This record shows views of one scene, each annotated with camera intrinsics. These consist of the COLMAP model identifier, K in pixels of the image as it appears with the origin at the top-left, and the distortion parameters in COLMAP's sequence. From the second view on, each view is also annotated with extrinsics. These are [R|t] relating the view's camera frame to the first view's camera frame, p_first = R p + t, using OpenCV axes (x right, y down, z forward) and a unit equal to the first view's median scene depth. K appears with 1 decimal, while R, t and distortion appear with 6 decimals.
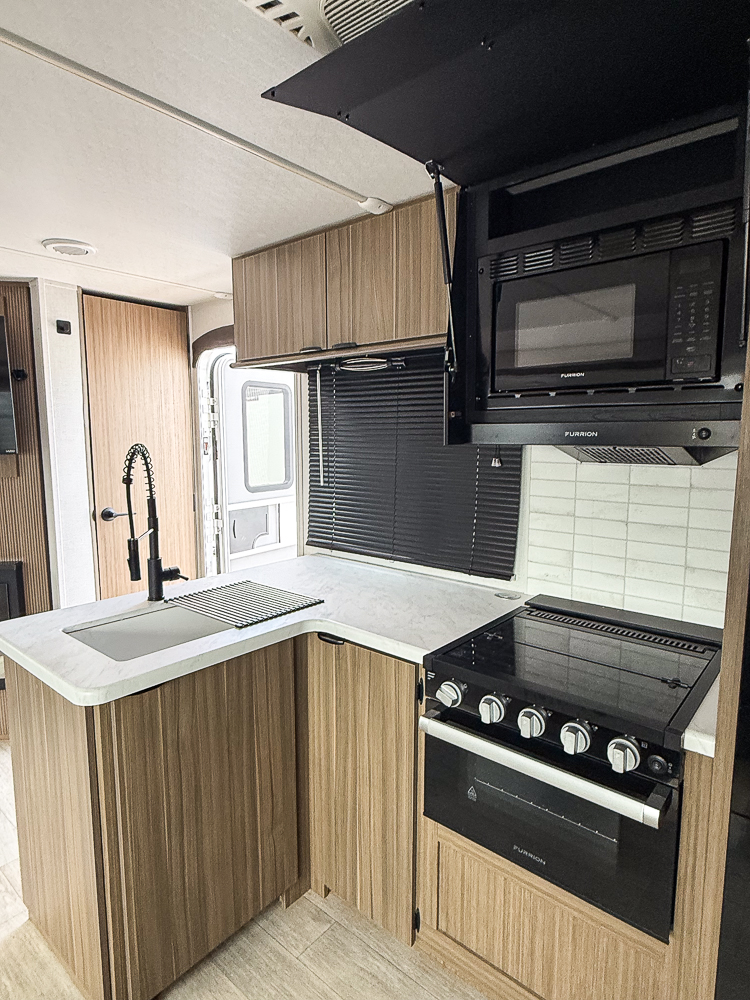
lens RADIAL K [[575.7, 0, 375.0], [0, 575.7, 500.0], [0, 0, 1]] dist [-0.001606, -0.000655]
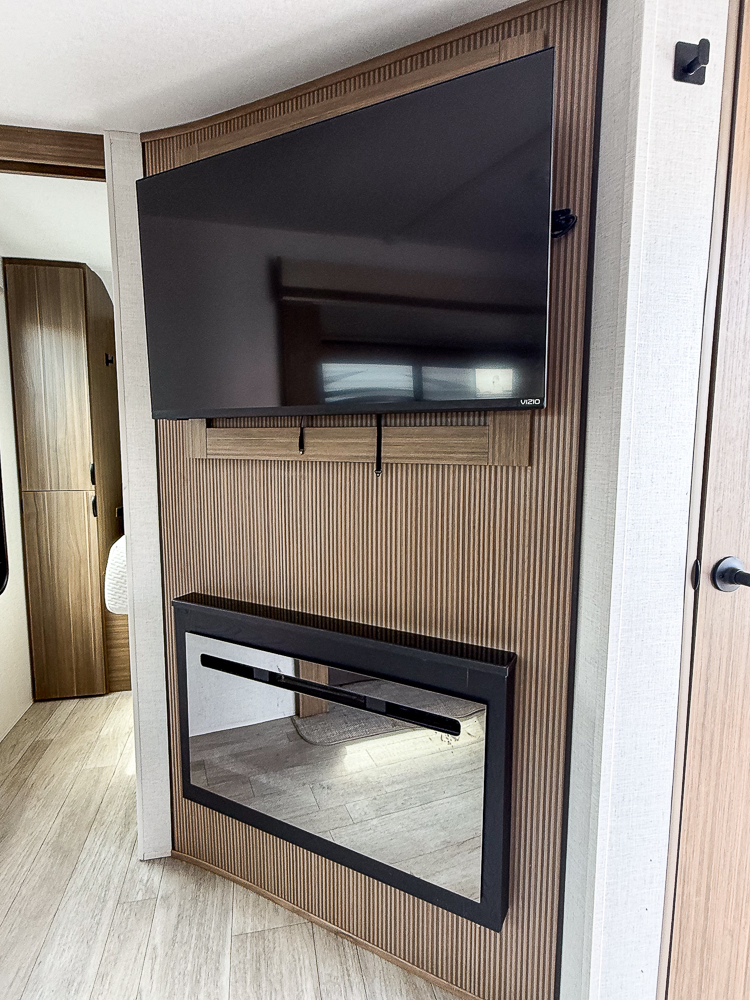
lens RADIAL K [[553.4, 0, 375.0], [0, 553.4, 500.0], [0, 0, 1]] dist [0.004997, 0.000390]
pose [[0.795139, 0.074550, -0.601827, -0.435852], [-0.078429, 0.996722, 0.019845, -0.013435], [0.601334, 0.031421, 0.798380, 0.565491]]
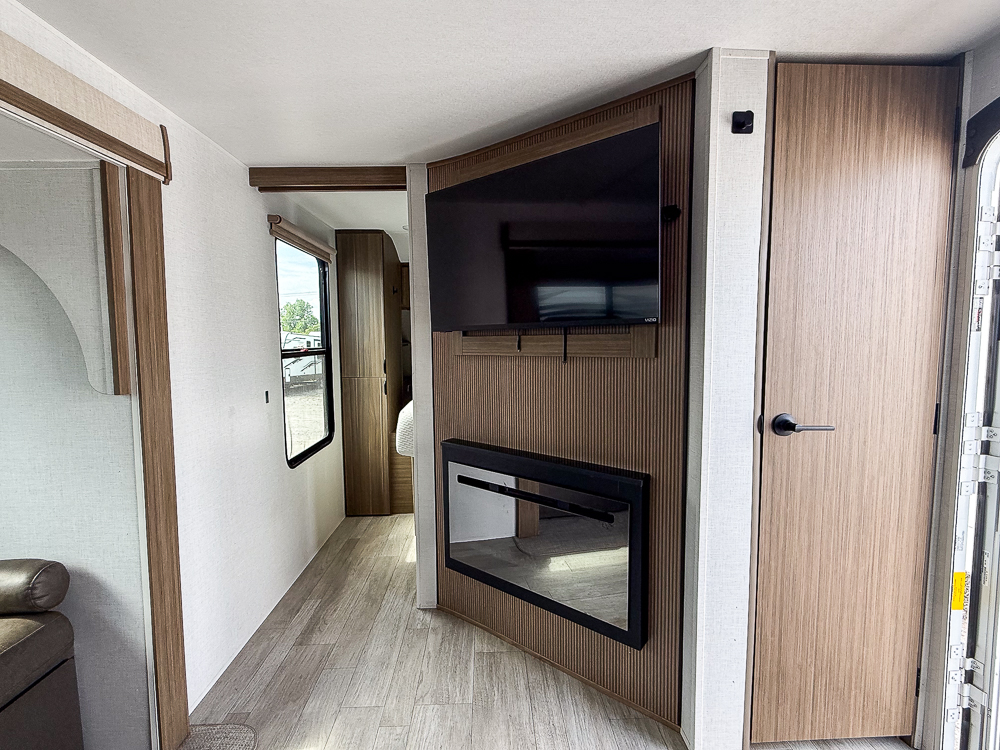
lens RADIAL K [[460.4, 0, 500.0], [0, 460.4, 375.0], [0, 0, 1]] dist [0.001927, 0.000187]
pose [[0.670405, 0.054395, -0.739999, -0.308860], [-0.081148, 0.996702, -0.000252, -0.003055], [0.737545, 0.060219, 0.672608, 0.449112]]
